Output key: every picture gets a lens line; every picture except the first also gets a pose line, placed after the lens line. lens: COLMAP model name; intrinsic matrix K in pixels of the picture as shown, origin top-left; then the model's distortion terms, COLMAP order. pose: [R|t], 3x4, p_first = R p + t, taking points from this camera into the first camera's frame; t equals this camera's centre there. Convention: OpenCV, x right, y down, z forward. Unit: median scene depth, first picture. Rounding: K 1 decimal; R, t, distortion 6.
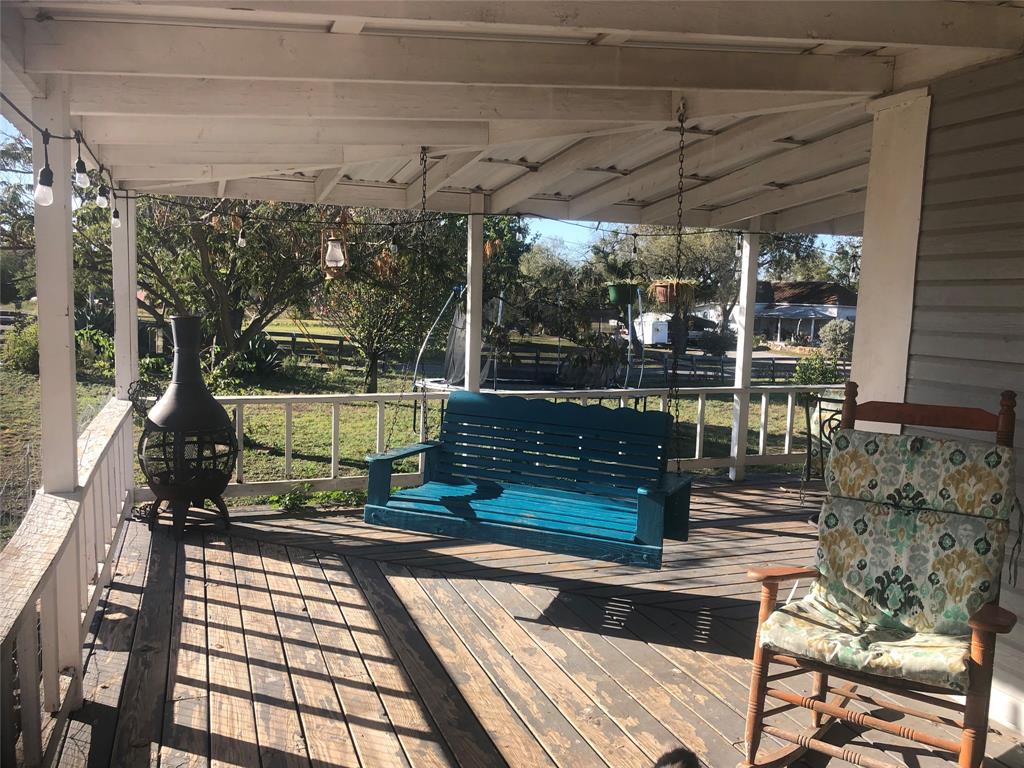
lens RADIAL K [[839.0, 0, 508.4], [0, 839.0, 407.9], [0, 0, 1]] dist [0.050940, -0.058349]
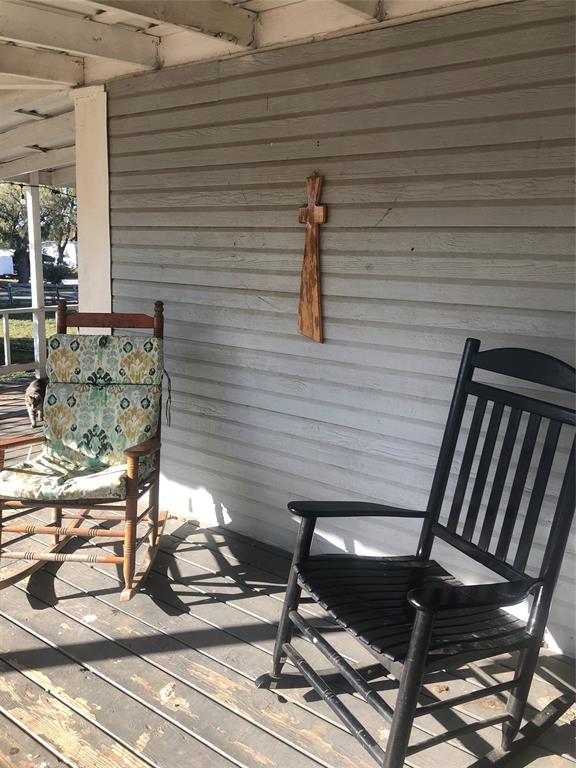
lens RADIAL K [[629.2, 0, 287.6], [0, 629.2, 385.4], [0, 0, 1]] dist [0.050940, -0.058349]
pose [[0.832487, -0.119516, 0.541001, 0.147354], [0.065356, 0.990822, 0.118319, 0.011020], [-0.550177, -0.063142, 0.832658, -0.090053]]
